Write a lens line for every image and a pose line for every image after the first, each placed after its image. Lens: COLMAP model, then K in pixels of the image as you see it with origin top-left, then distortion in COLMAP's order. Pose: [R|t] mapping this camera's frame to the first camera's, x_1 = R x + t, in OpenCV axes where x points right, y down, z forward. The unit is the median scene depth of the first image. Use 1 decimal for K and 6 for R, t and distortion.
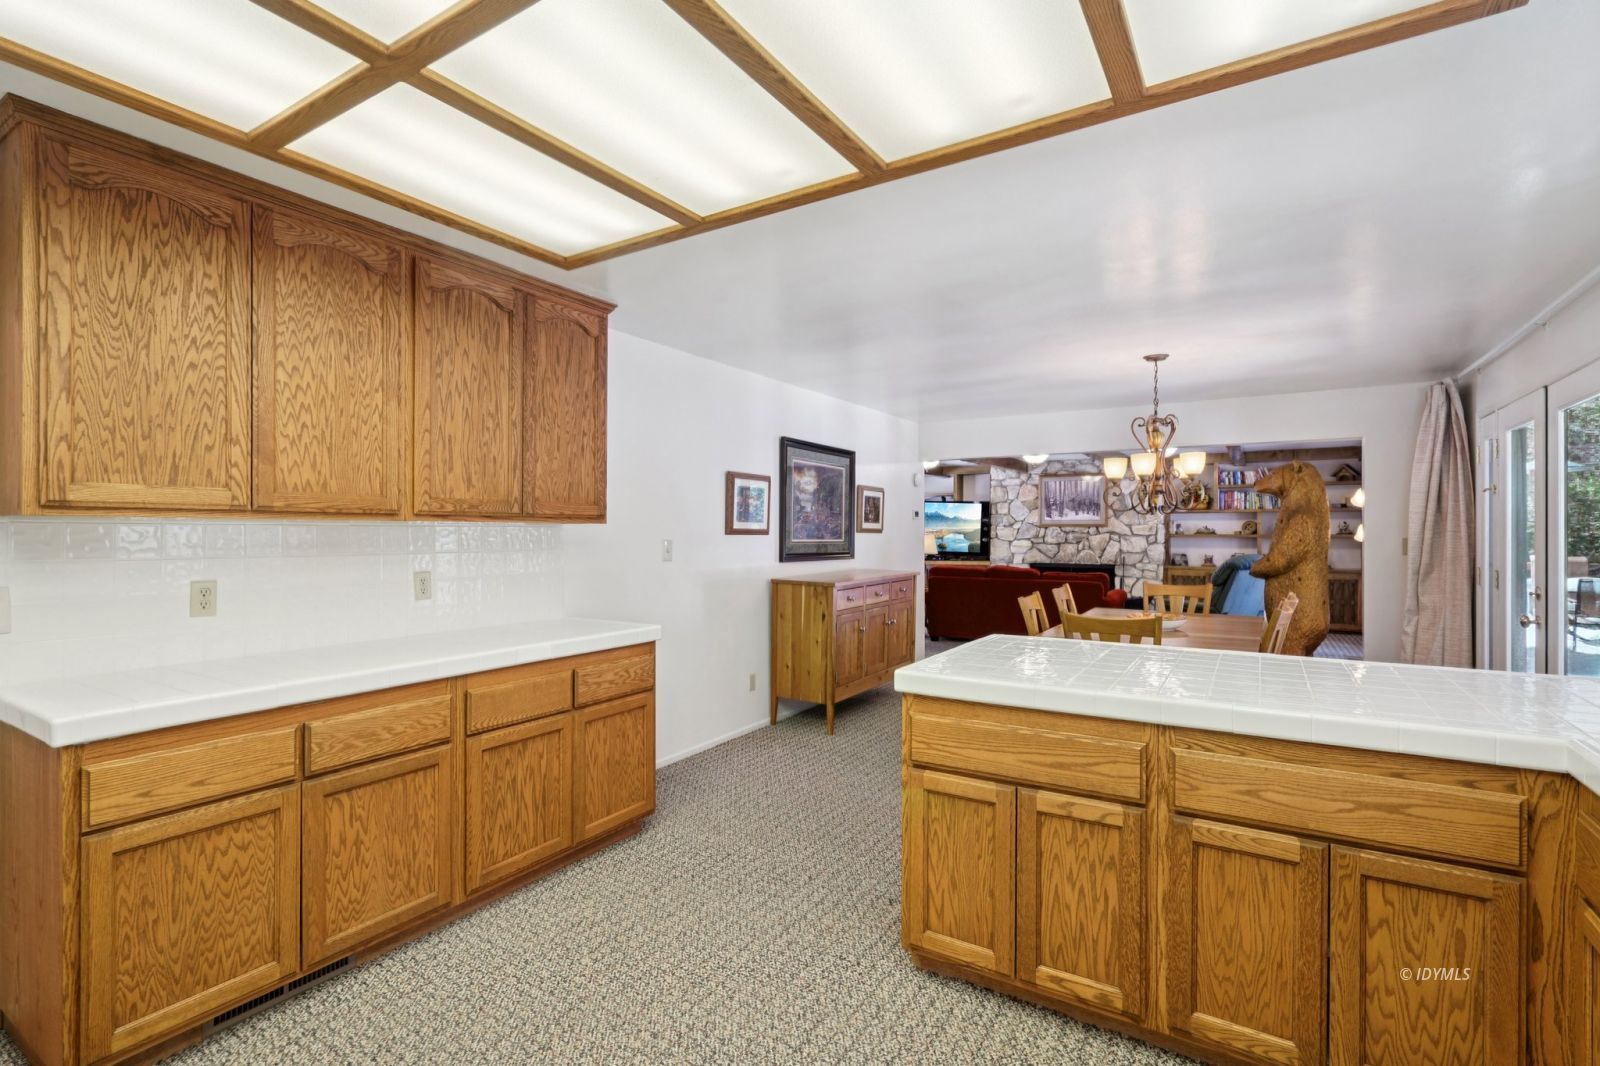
lens RADIAL K [[759.7, 0, 773.1], [0, 759.7, 532.0], [0, 0, 1]] dist [0.000415, 0.000232]
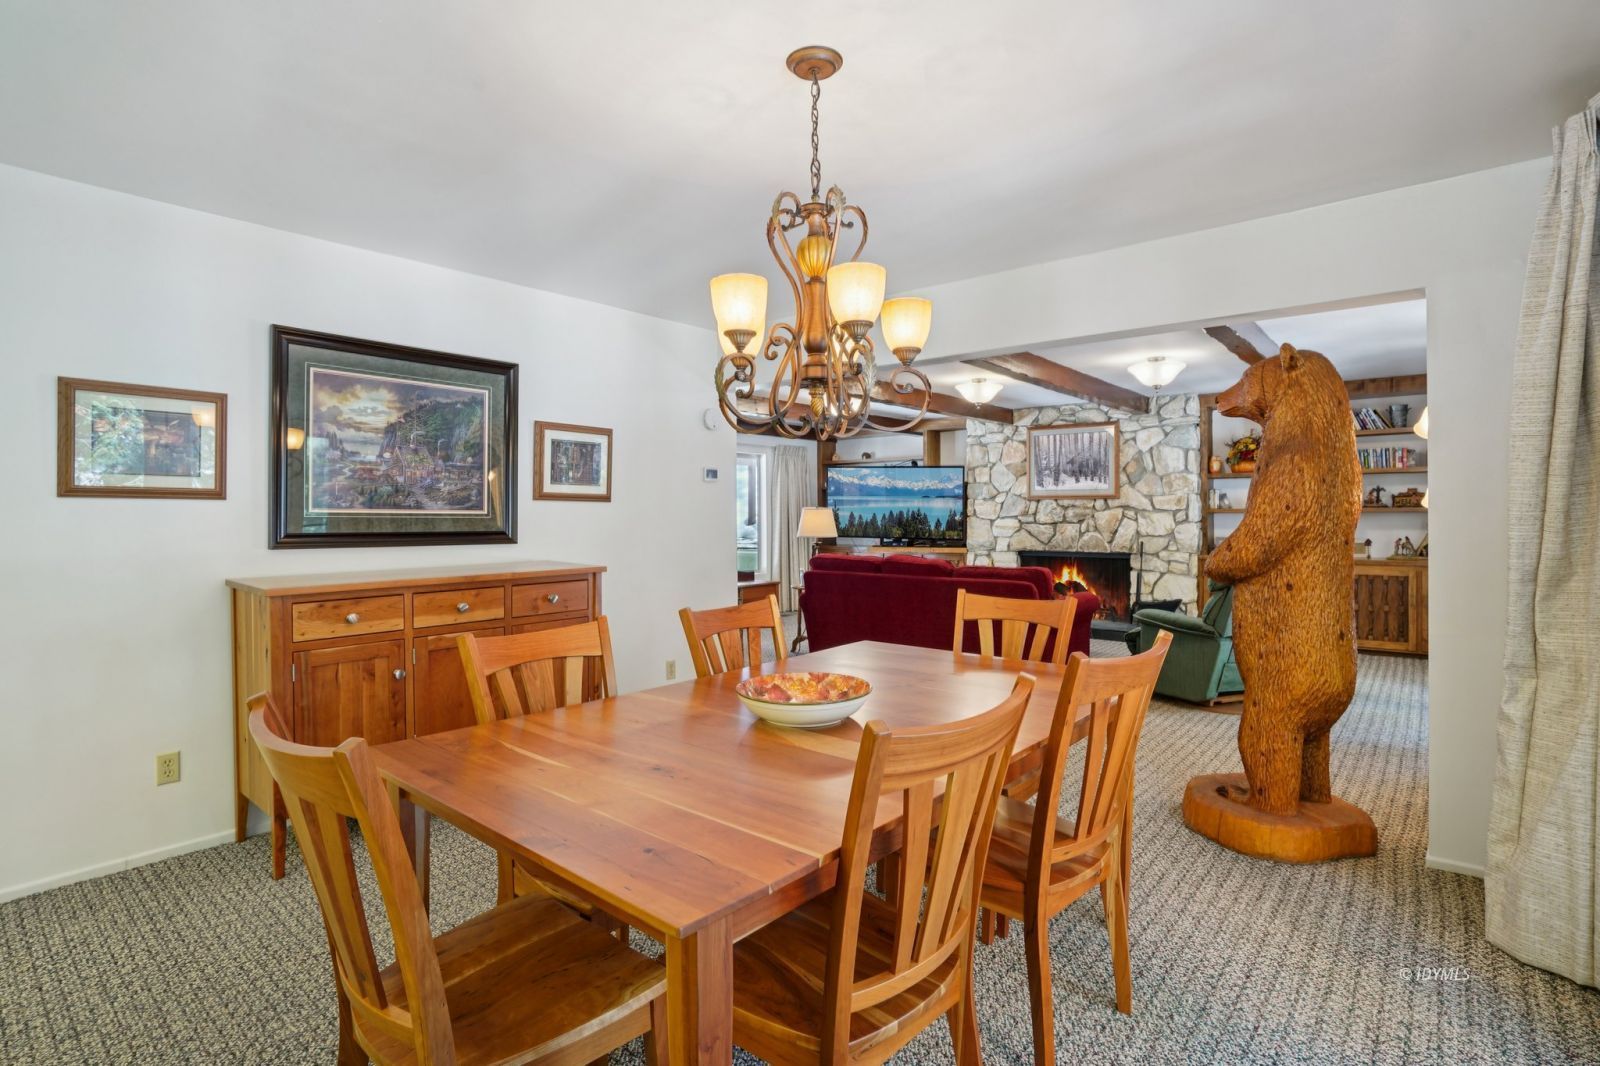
lens RADIAL K [[788.7, 0, 784.0], [0, 788.7, 514.1], [0, 0, 1]] dist [-0.059656, 0.025386]
pose [[0.990028, -0.003289, -0.140835, 0.242646], [0.002869, 0.999991, -0.003183, 0.008808], [0.140845, 0.002747, 0.990028, 0.255392]]
